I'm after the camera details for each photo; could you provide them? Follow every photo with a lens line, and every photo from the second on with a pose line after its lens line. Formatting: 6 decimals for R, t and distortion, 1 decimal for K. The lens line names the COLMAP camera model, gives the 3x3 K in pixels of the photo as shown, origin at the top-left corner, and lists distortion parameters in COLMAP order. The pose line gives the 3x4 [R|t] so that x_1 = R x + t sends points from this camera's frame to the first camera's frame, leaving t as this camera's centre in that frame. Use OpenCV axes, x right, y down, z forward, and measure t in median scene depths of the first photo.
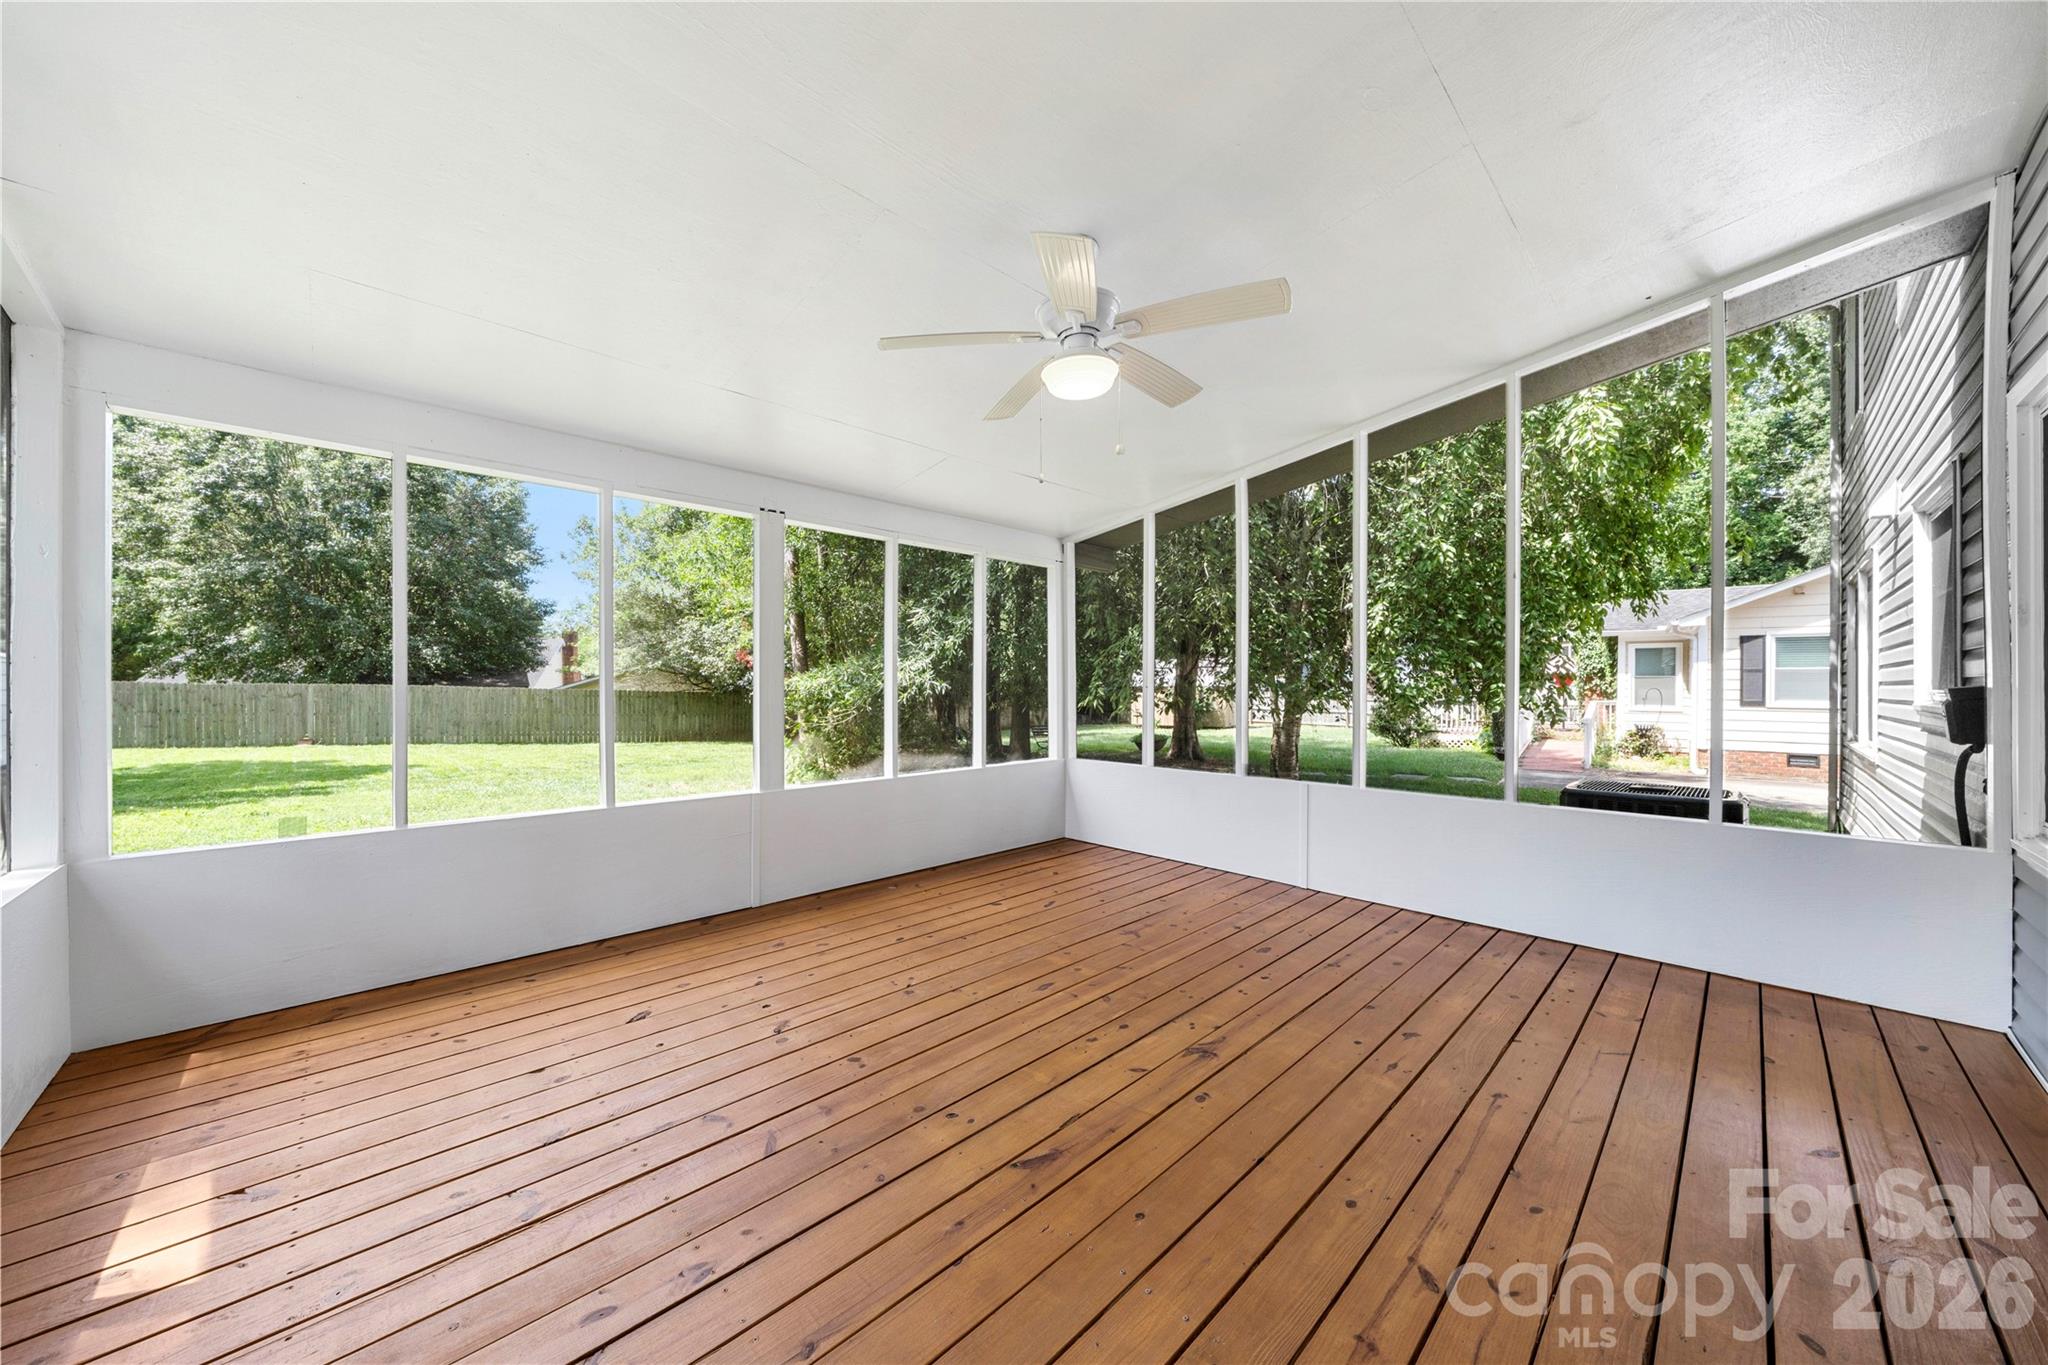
lens RADIAL K [[691.4, 0, 1013.4], [0, 691.4, 690.3], [0, 0, 1]] dist [-0.009302, -0.000089]
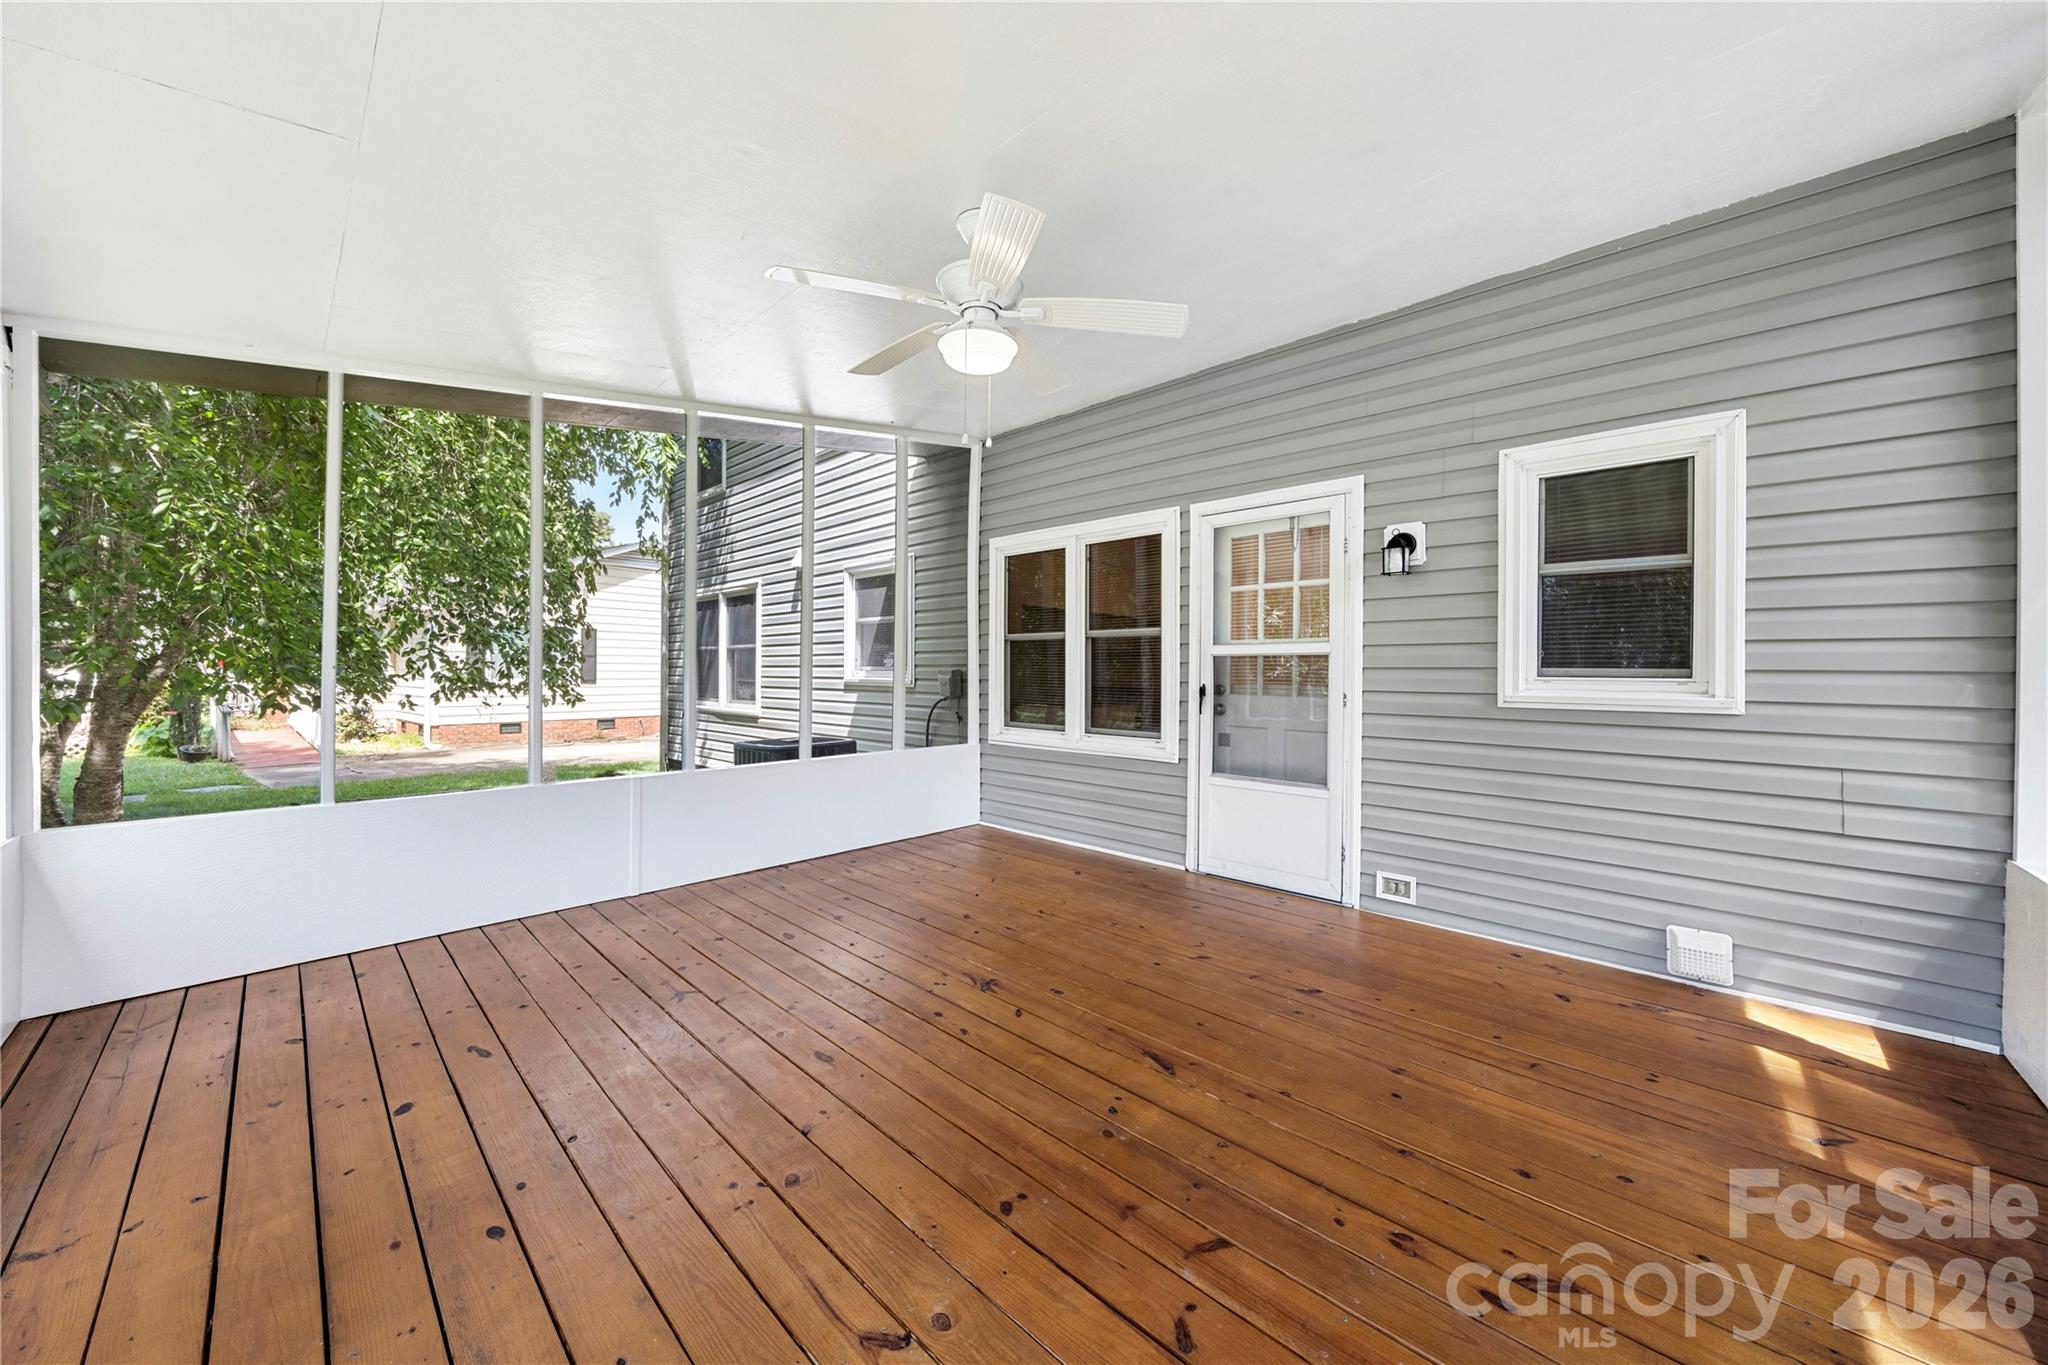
lens RADIAL K [[743.0, 0, 979.2], [0, 743.0, 668.4], [0, 0, 1]] dist [-0.000698, -0.000070]
pose [[-0.022100, 0.000300, 0.999756, -0.541836], [0.001196, 0.999999, -0.000273, -0.005072], [-0.999755, 0.001189, -0.022101, 0.576080]]
